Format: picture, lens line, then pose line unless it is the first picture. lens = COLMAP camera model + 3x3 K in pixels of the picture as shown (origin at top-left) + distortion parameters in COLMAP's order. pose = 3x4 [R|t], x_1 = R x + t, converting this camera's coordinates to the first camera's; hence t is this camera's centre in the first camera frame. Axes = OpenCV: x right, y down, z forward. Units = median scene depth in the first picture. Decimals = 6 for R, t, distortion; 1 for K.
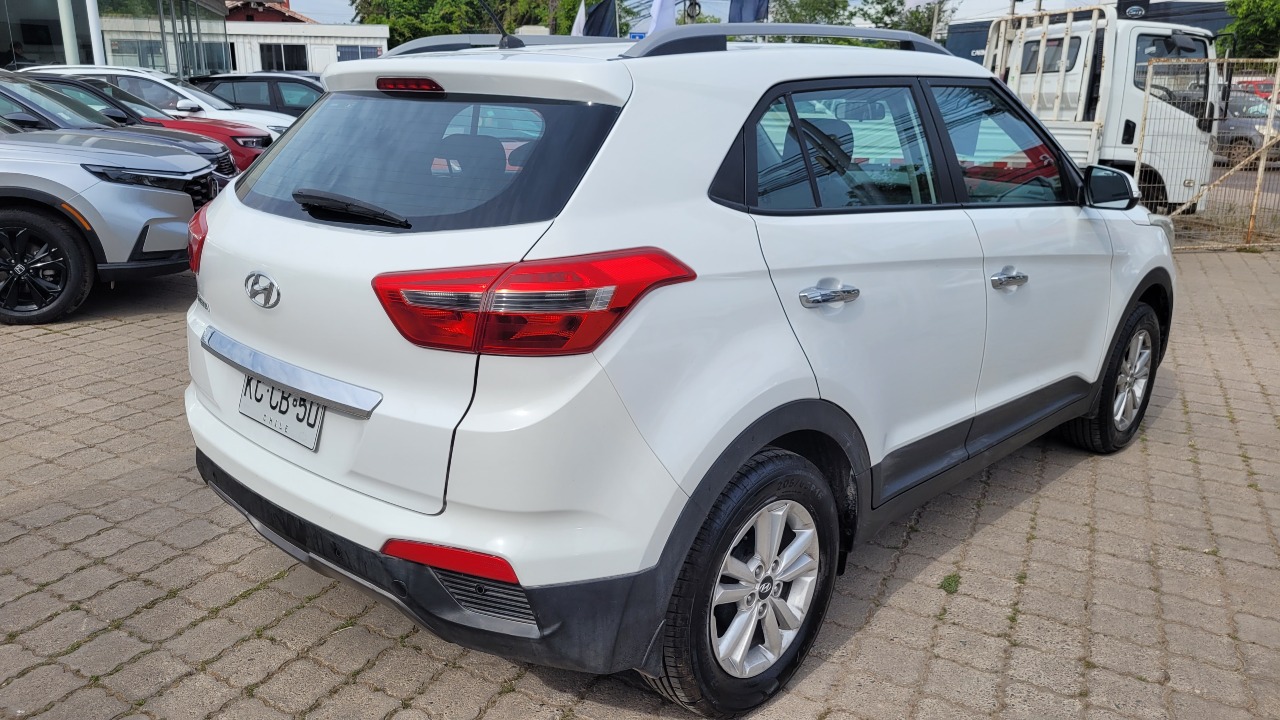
lens RADIAL K [[978.4, 0, 629.4], [0, 978.4, 356.9], [0, 0, 1]] dist [0.051959, -0.050422]
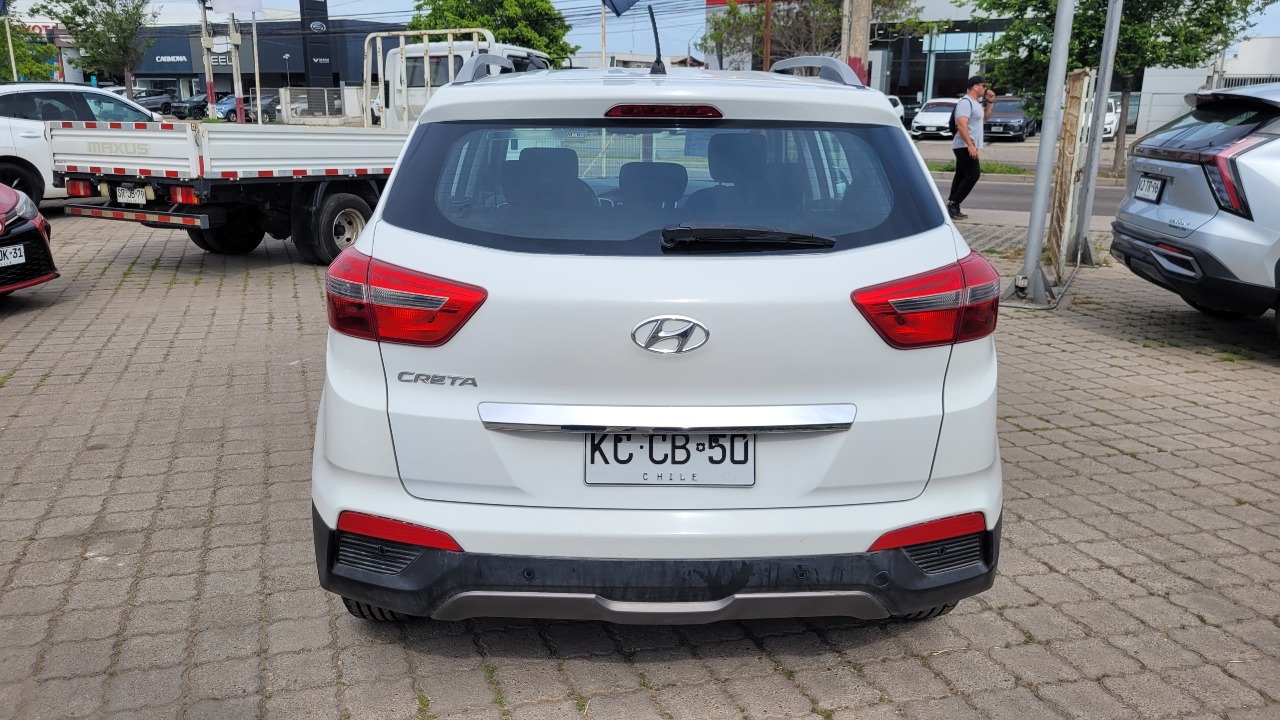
lens RADIAL K [[978.4, 0, 629.4], [0, 978.4, 356.9], [0, 0, 1]] dist [0.051959, -0.050422]
pose [[0.701765, -0.182776, 0.688563, -0.526062], [0.187592, 0.979827, 0.068901, -0.060121], [-0.687267, 0.080817, 0.721896, 0.183132]]
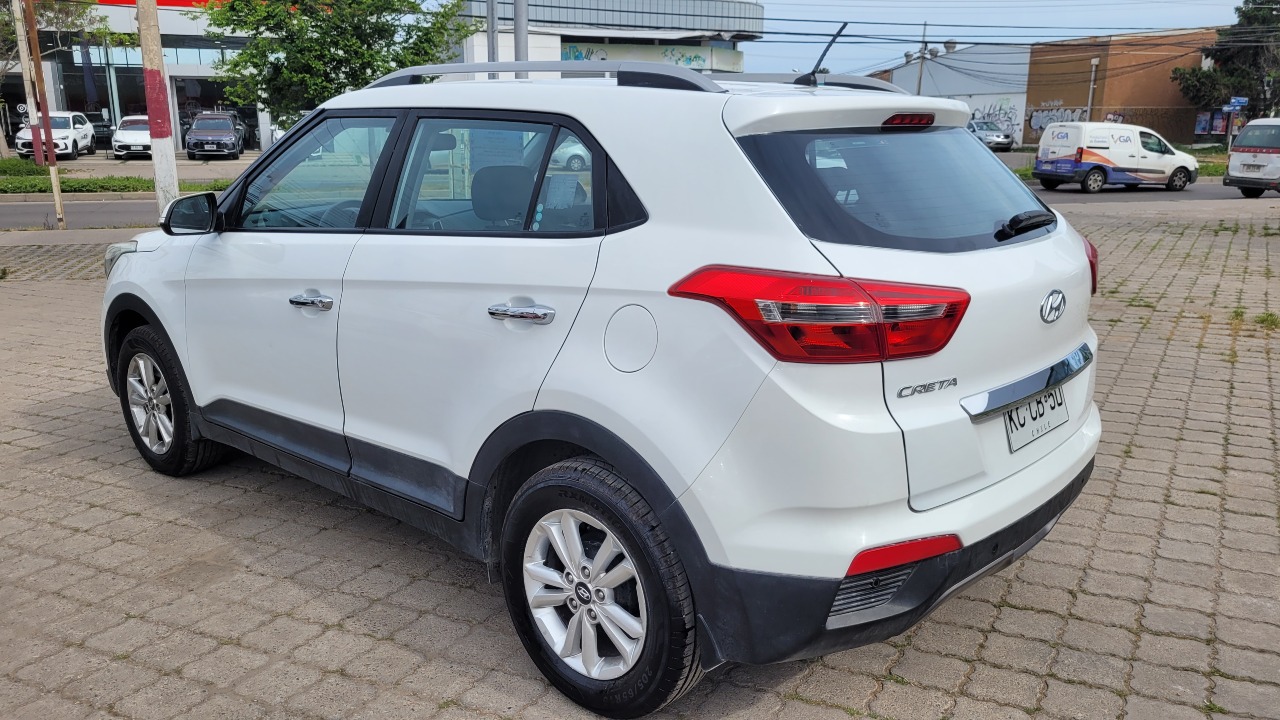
lens RADIAL K [[978.4, 0, 629.4], [0, 978.4, 356.9], [0, 0, 1]] dist [0.051959, -0.050422]
pose [[-0.044228, -0.239403, 0.969912, -0.723951], [0.263133, 0.933789, 0.242486, -0.205700], [-0.963745, 0.265941, 0.021695, 0.731759]]
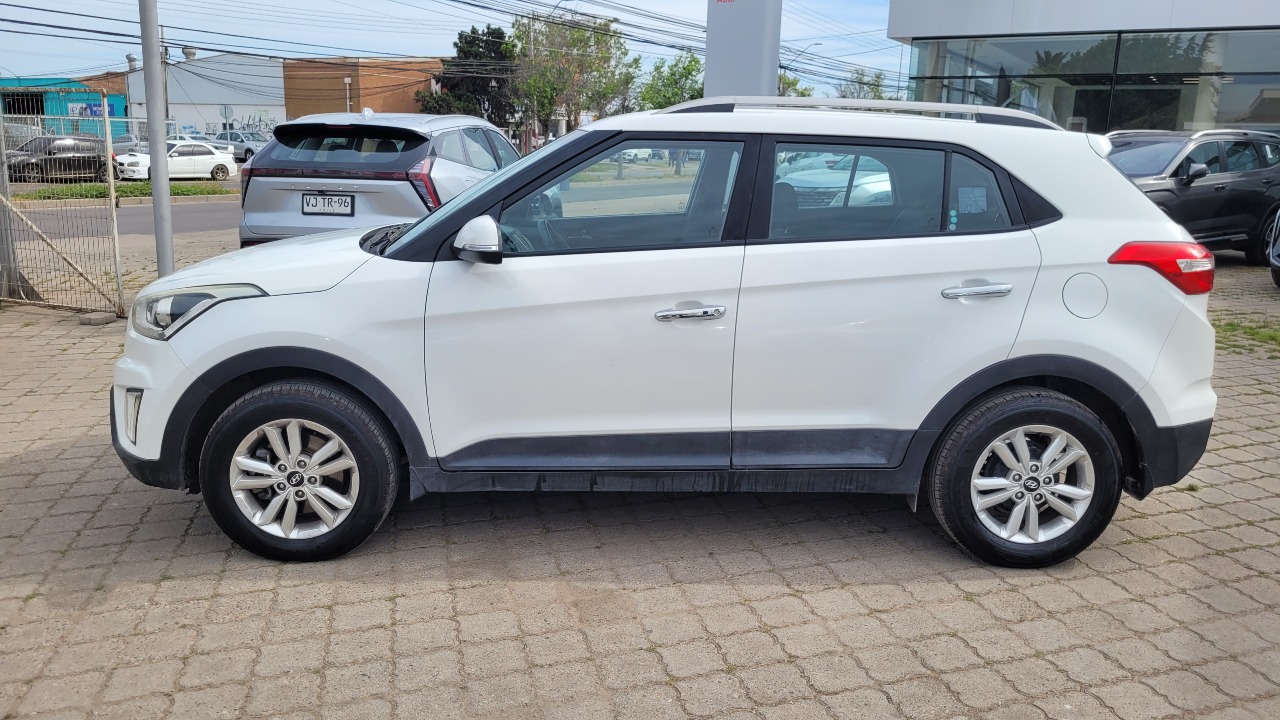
lens RADIAL K [[978.4, 0, 629.4], [0, 978.4, 356.9], [0, 0, 1]] dist [0.051959, -0.050422]
pose [[-0.728473, -0.169093, 0.663878, -0.368299], [0.155250, 0.903102, 0.400380, -0.508326], [-0.667251, 0.394733, -0.631634, 1.840448]]
